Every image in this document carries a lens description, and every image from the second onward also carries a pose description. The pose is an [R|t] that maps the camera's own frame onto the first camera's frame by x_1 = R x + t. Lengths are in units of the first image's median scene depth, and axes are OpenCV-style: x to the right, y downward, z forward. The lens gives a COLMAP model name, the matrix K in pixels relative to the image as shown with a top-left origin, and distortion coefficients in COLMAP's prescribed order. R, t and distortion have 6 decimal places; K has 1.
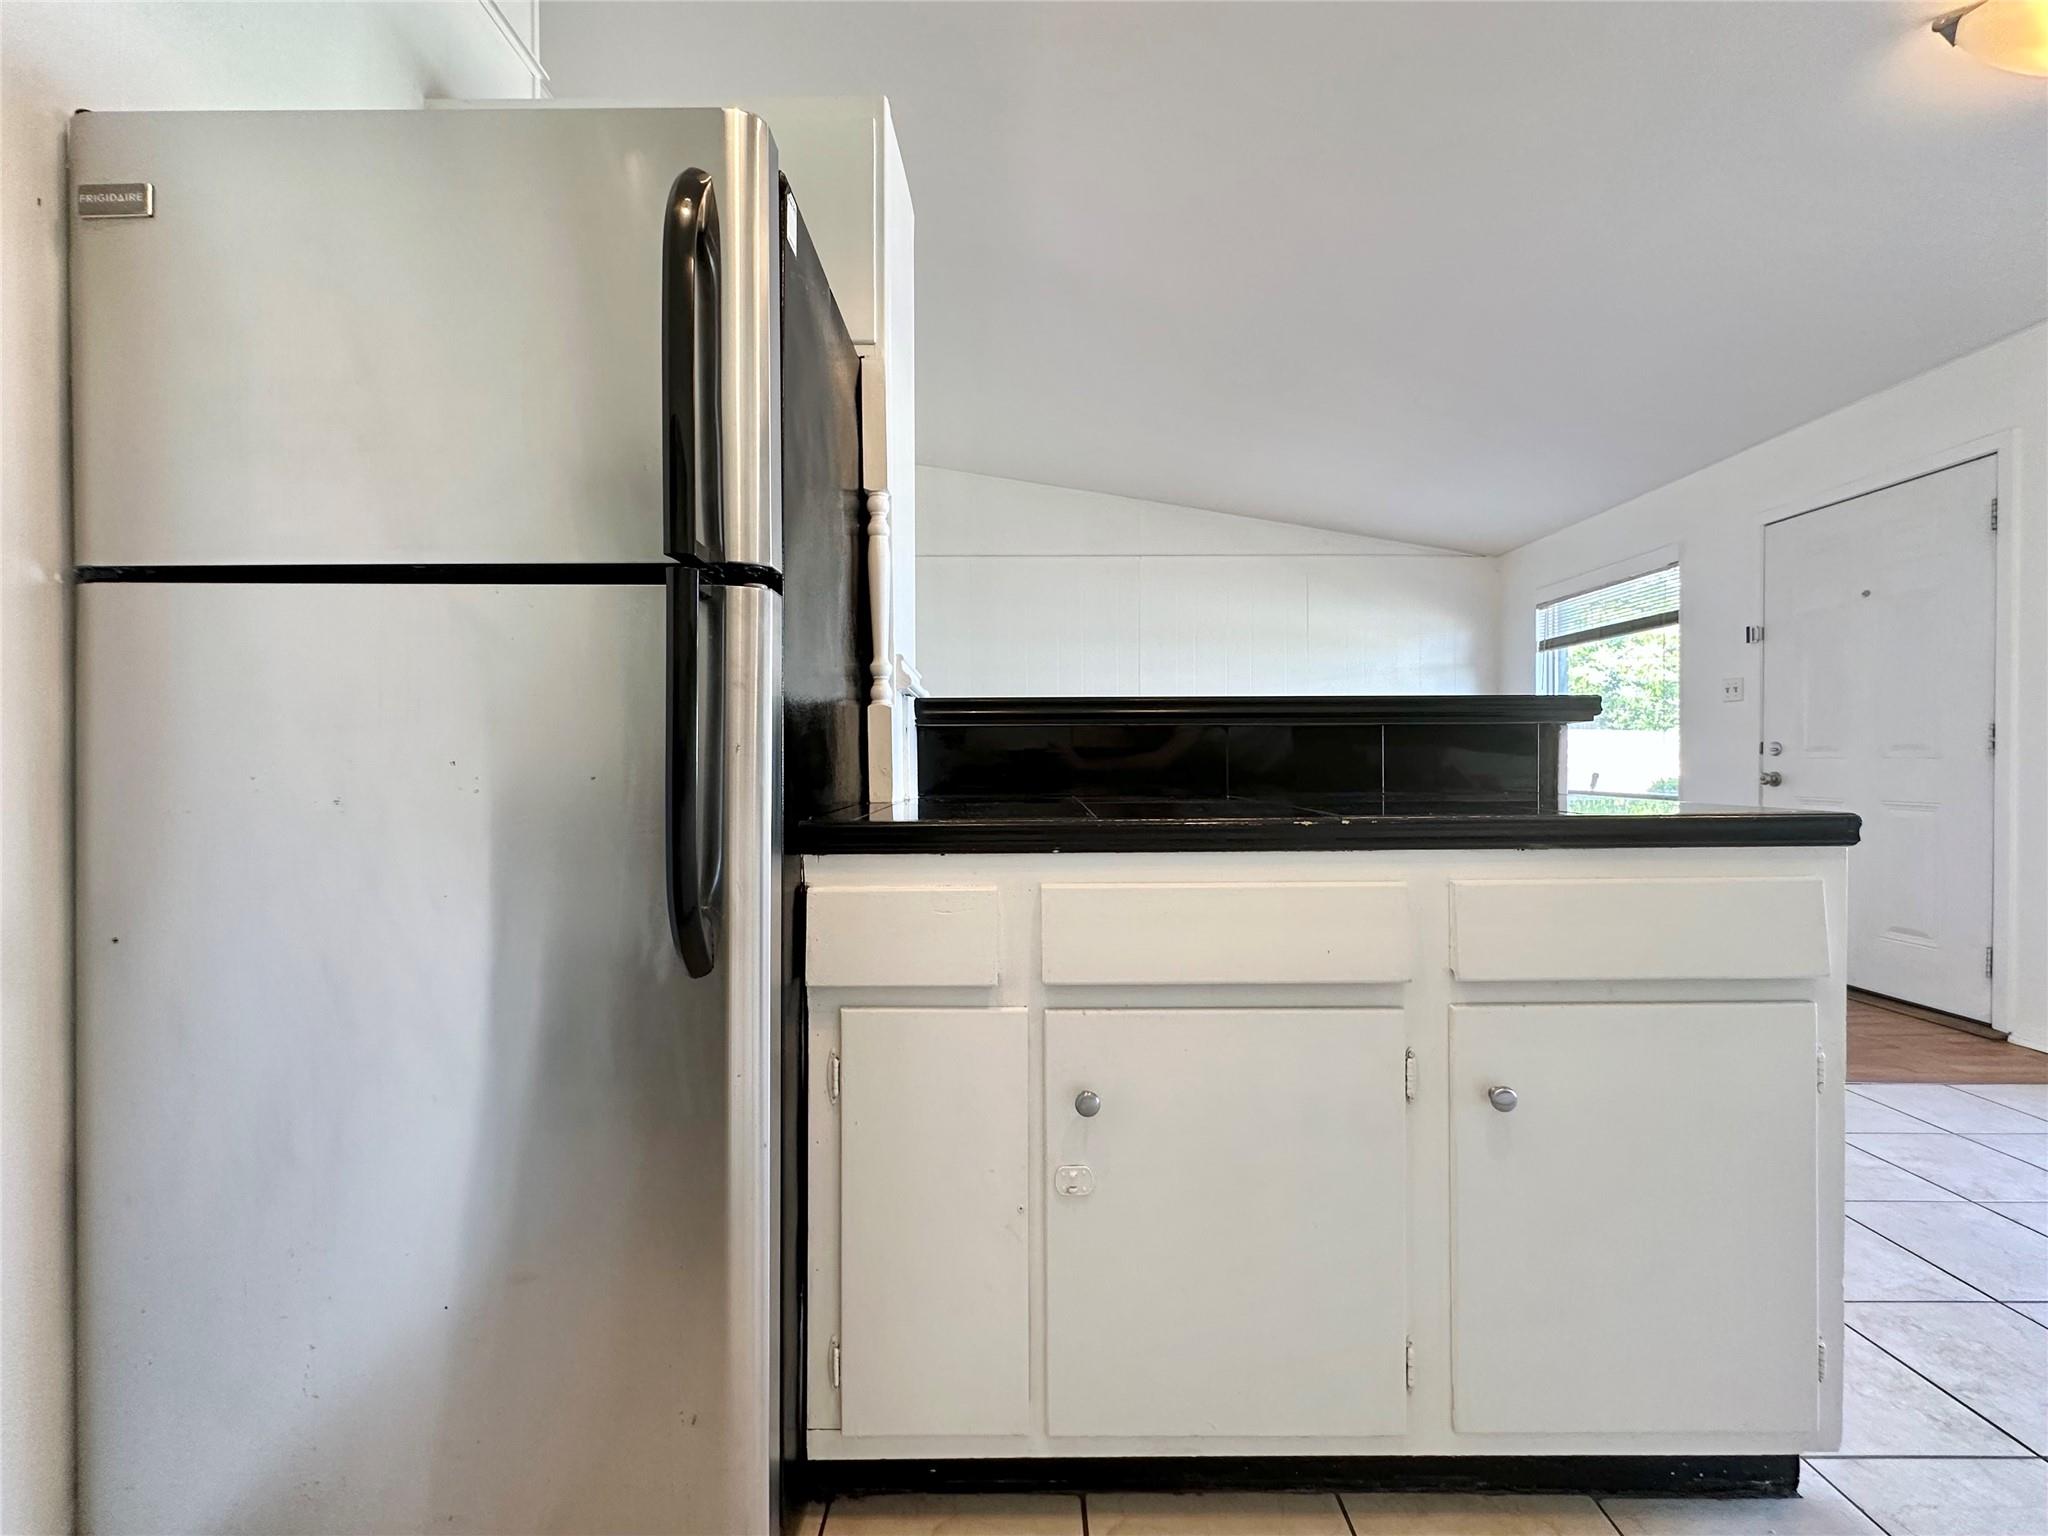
lens RADIAL K [[819.1, 0, 1023.7], [0, 819.1, 766.5], [0, 0, 1]] dist [-0.003025, 0.000174]
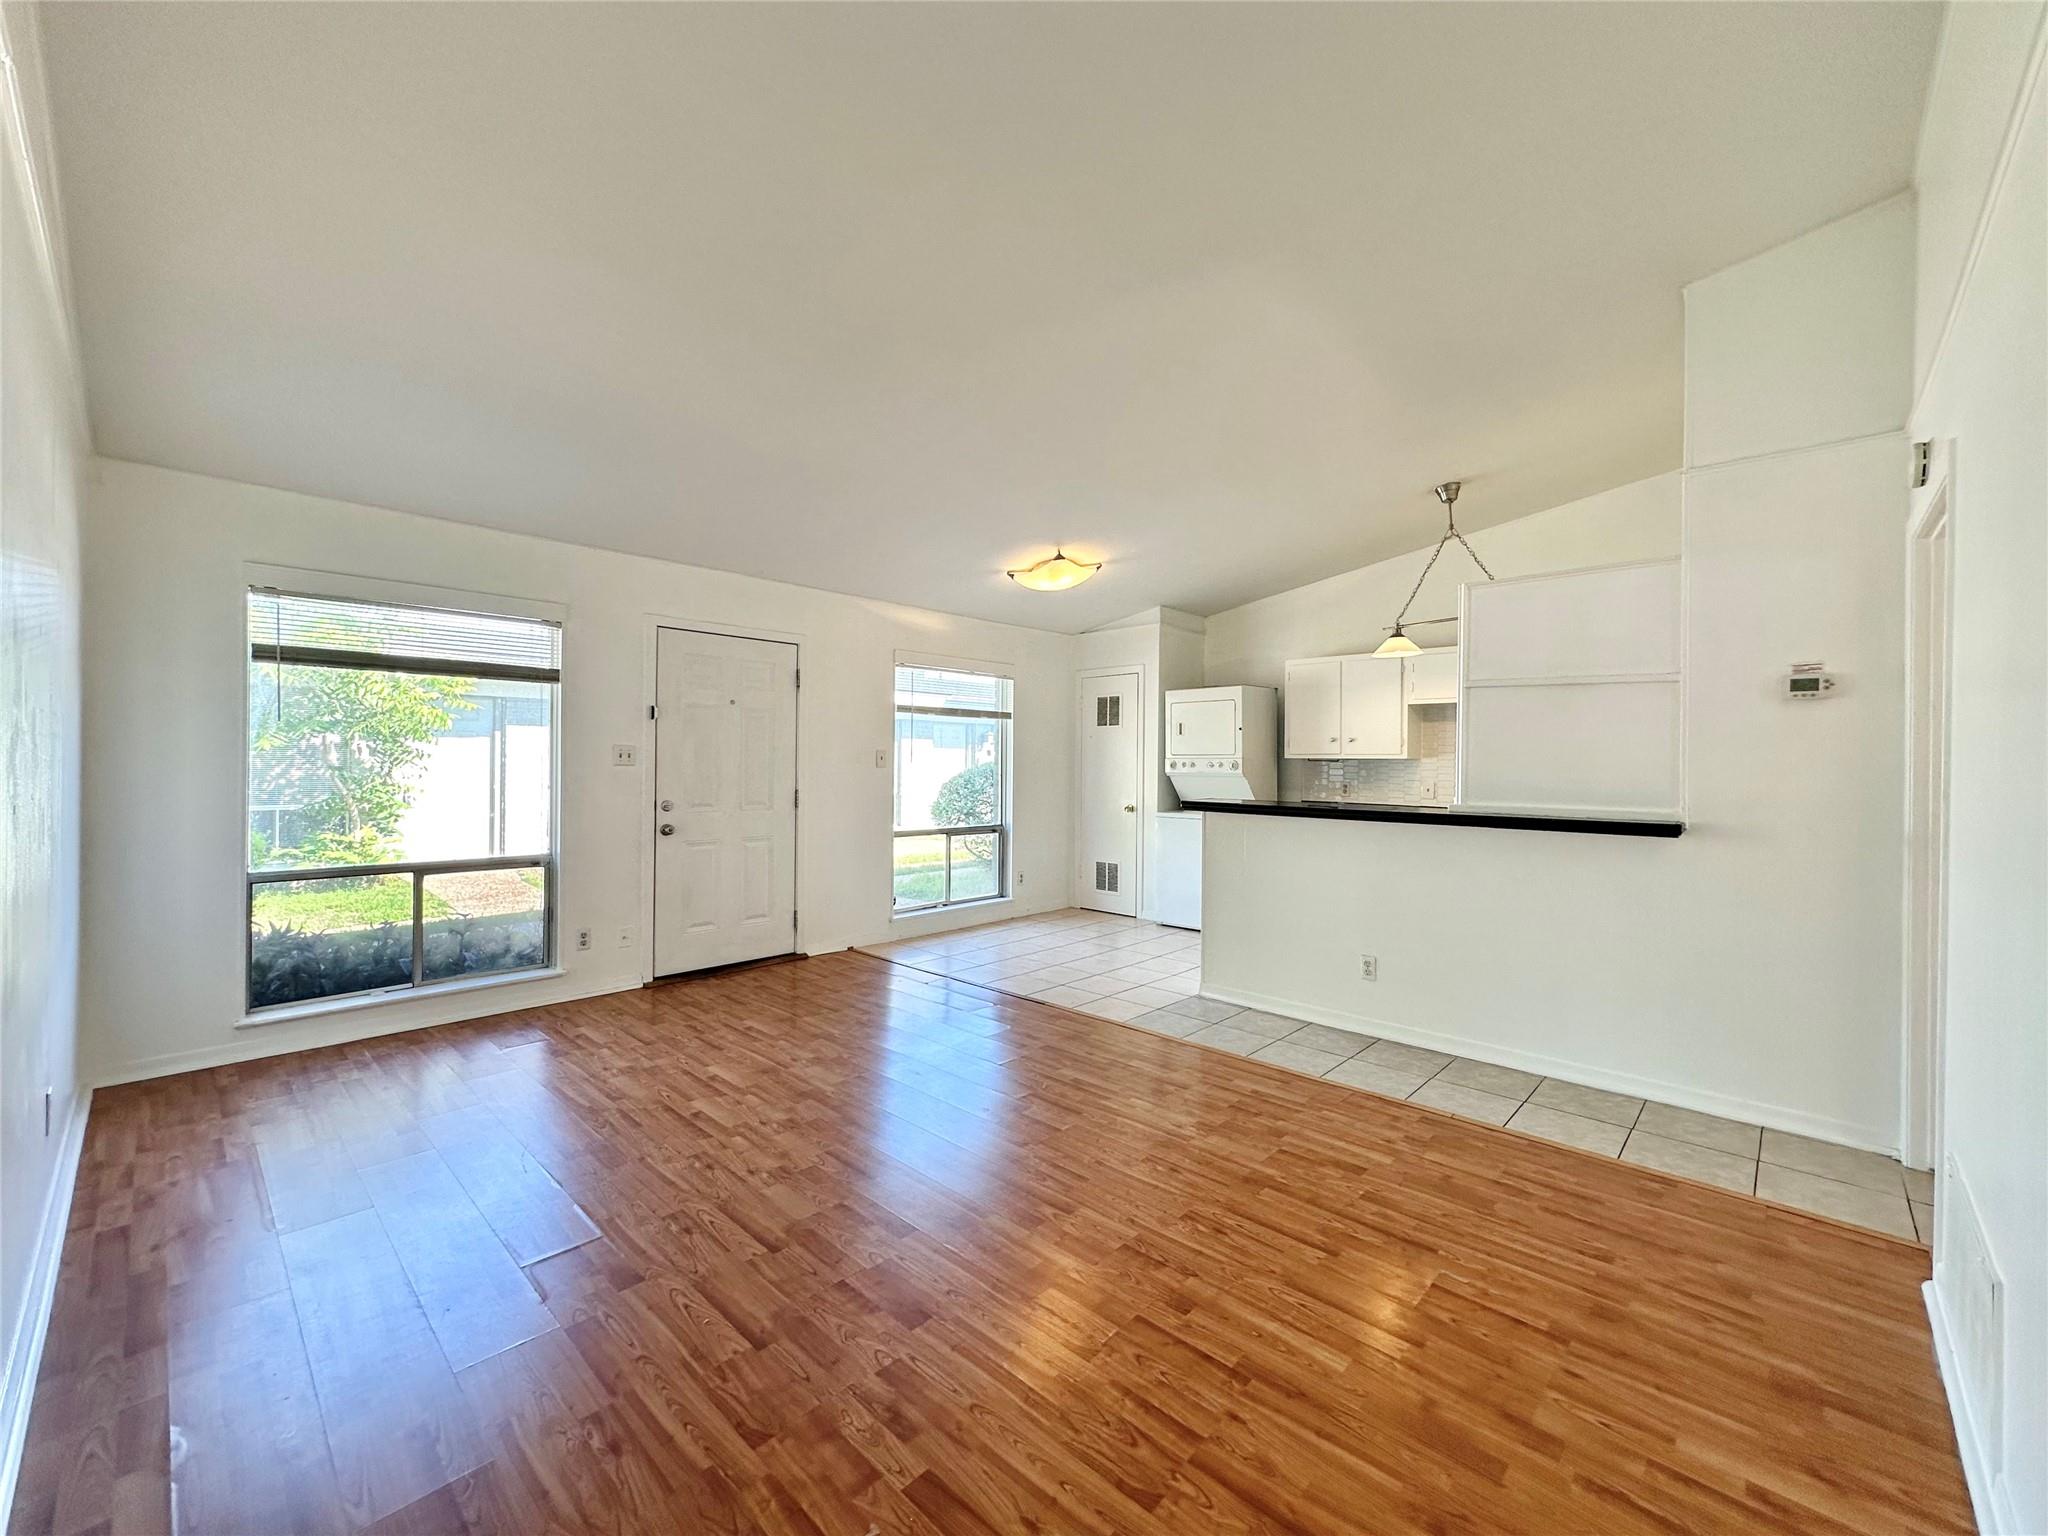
lens RADIAL K [[819.1, 0, 1023.7], [0, 819.1, 766.5], [0, 0, 1]] dist [-0.003025, 0.000174]
pose [[-0.733413, -0.006813, 0.679749, -0.344006], [-0.002018, 0.999967, 0.007845, -0.091690], [-0.679780, 0.004382, -0.733403, 1.515351]]
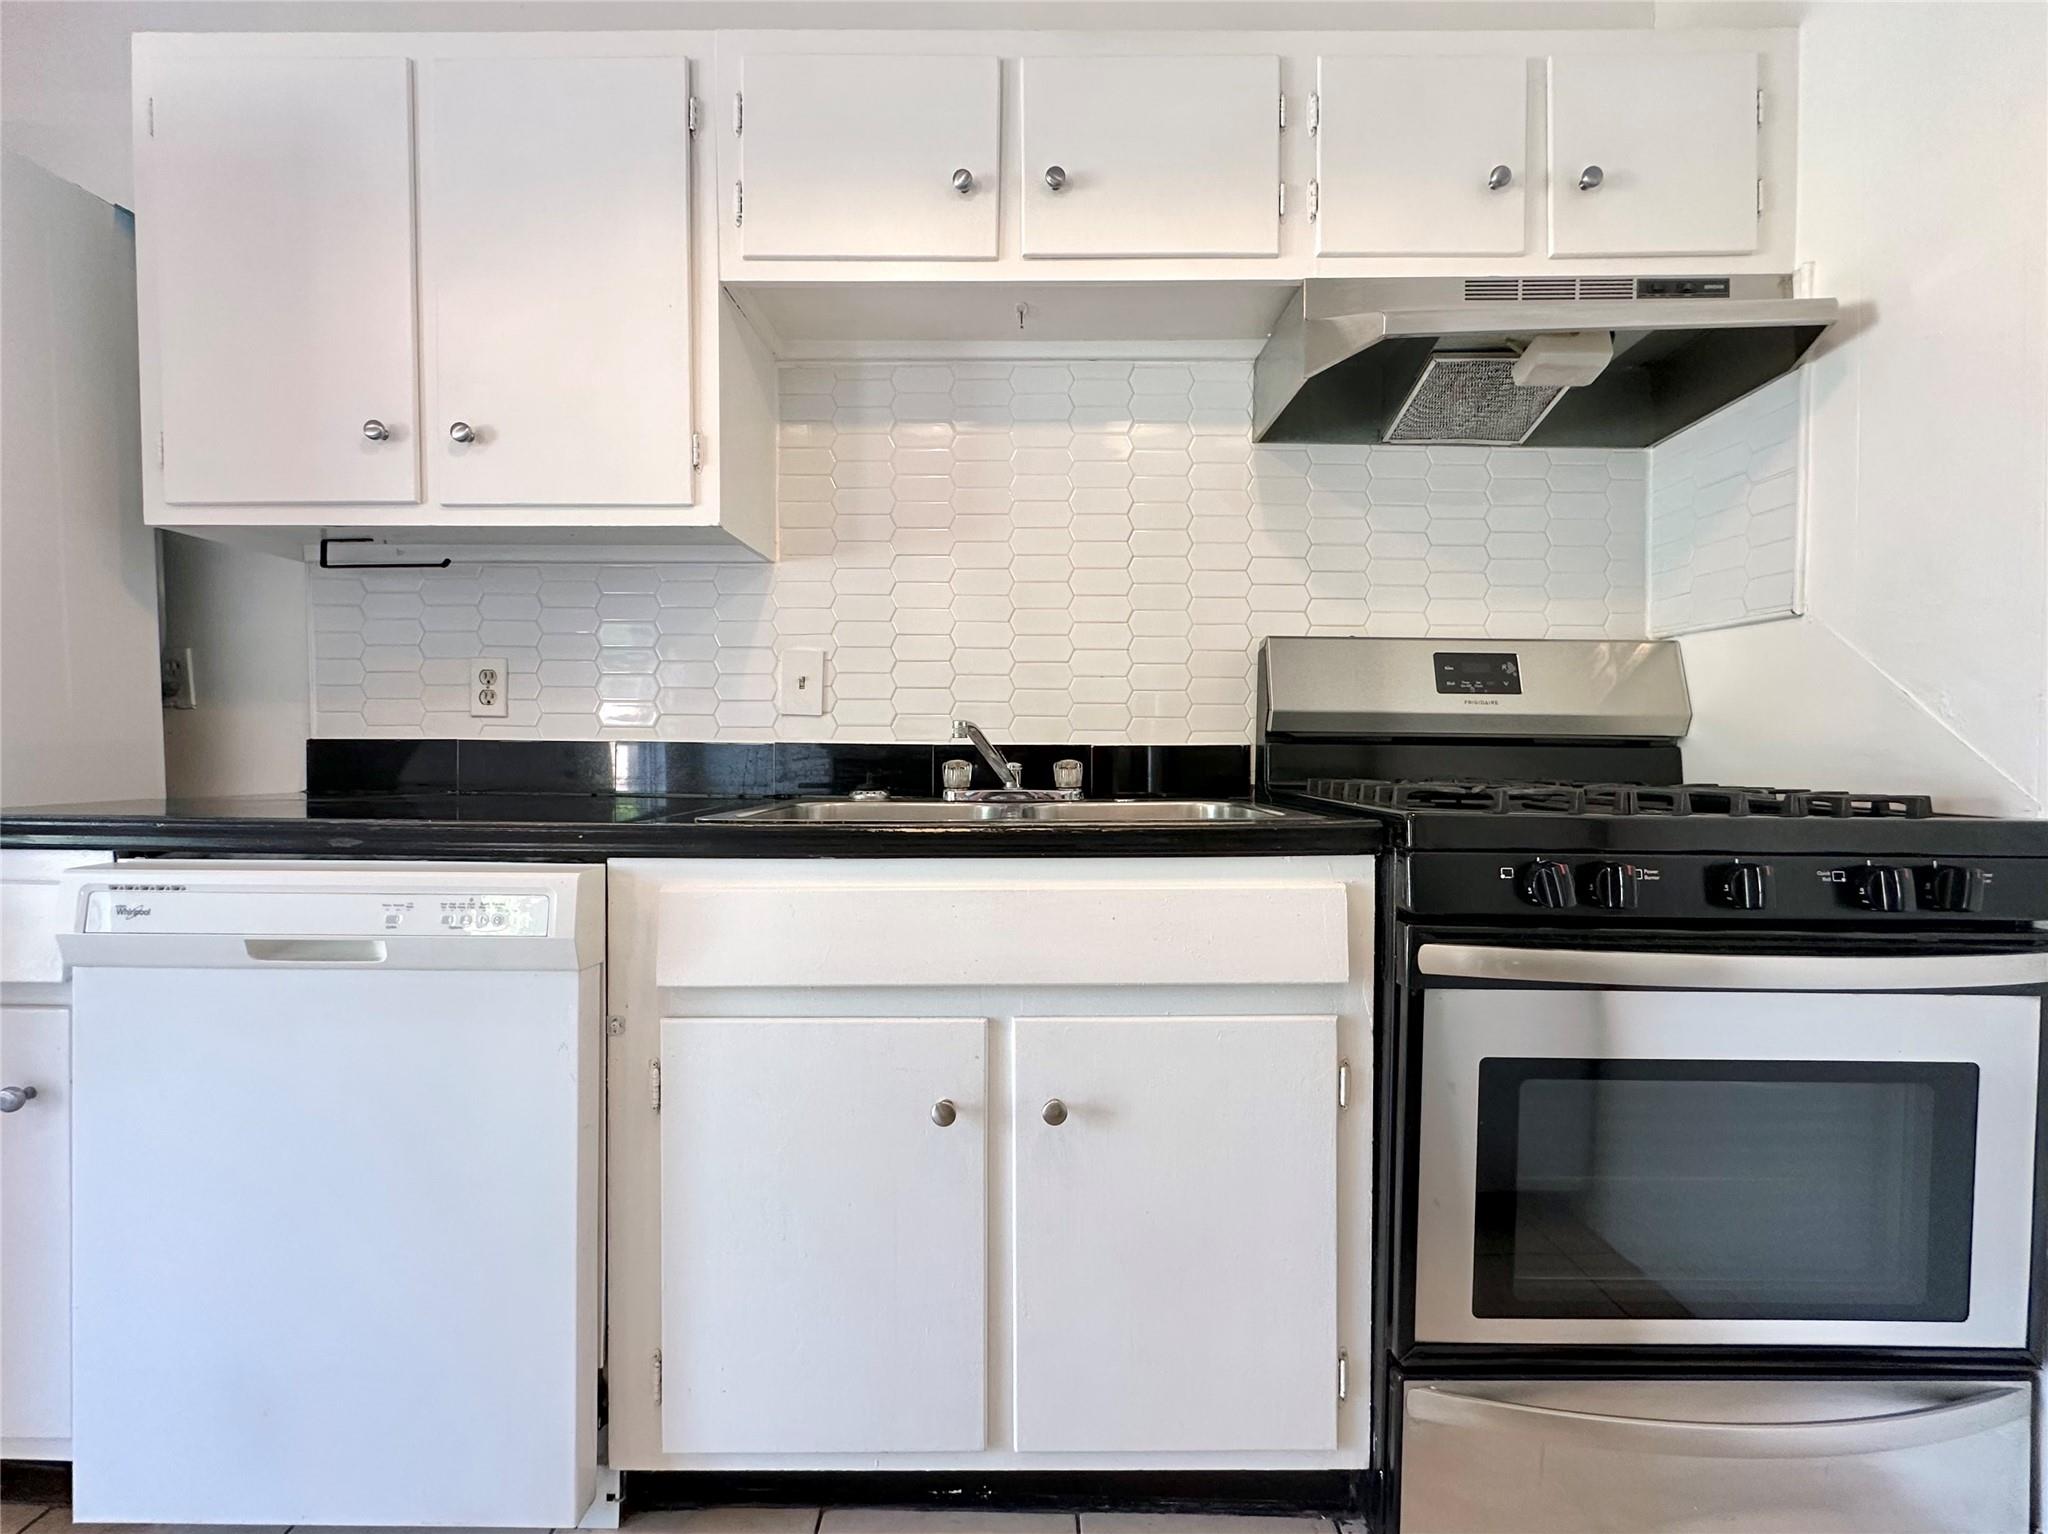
lens RADIAL K [[819.1, 0, 1023.7], [0, 819.1, 765.5], [0, 0, 1]] dist [-0.003025, 0.000174]
pose [[-0.999998, 0.001966, -0.000760, 0.037311], [0.001941, 0.999481, 0.032157, -0.007786], [0.000822, 0.032155, -0.999483, 0.273159]]
